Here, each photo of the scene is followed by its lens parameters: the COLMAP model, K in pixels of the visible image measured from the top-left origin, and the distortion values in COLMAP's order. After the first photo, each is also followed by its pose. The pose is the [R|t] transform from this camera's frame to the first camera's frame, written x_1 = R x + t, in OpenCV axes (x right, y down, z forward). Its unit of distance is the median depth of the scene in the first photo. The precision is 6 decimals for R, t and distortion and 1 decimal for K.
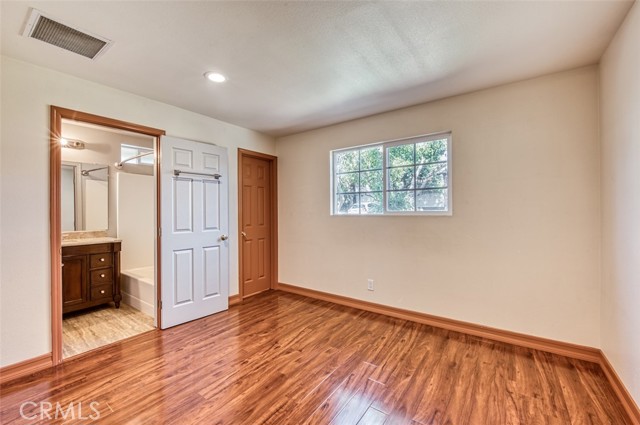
lens RADIAL K [[264.1, 0, 322.6], [0, 264.1, 209.3], [0, 0, 1]] dist [0.000803, -0.000070]
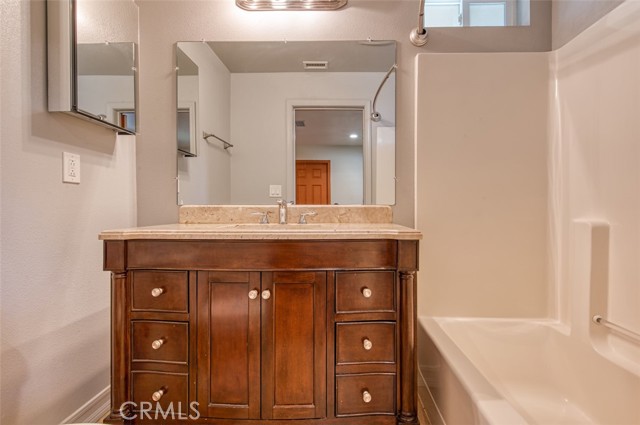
lens RADIAL K [[309.9, 0, 320.0], [0, 309.9, 212.5], [0, 0, 1]] dist [-0.002184, -0.022200]
pose [[0.542437, 0.015453, -0.839954, -0.494887], [-0.000976, 0.999842, 0.017764, 0.080909], [0.840096, -0.008816, 0.542366, 0.668653]]
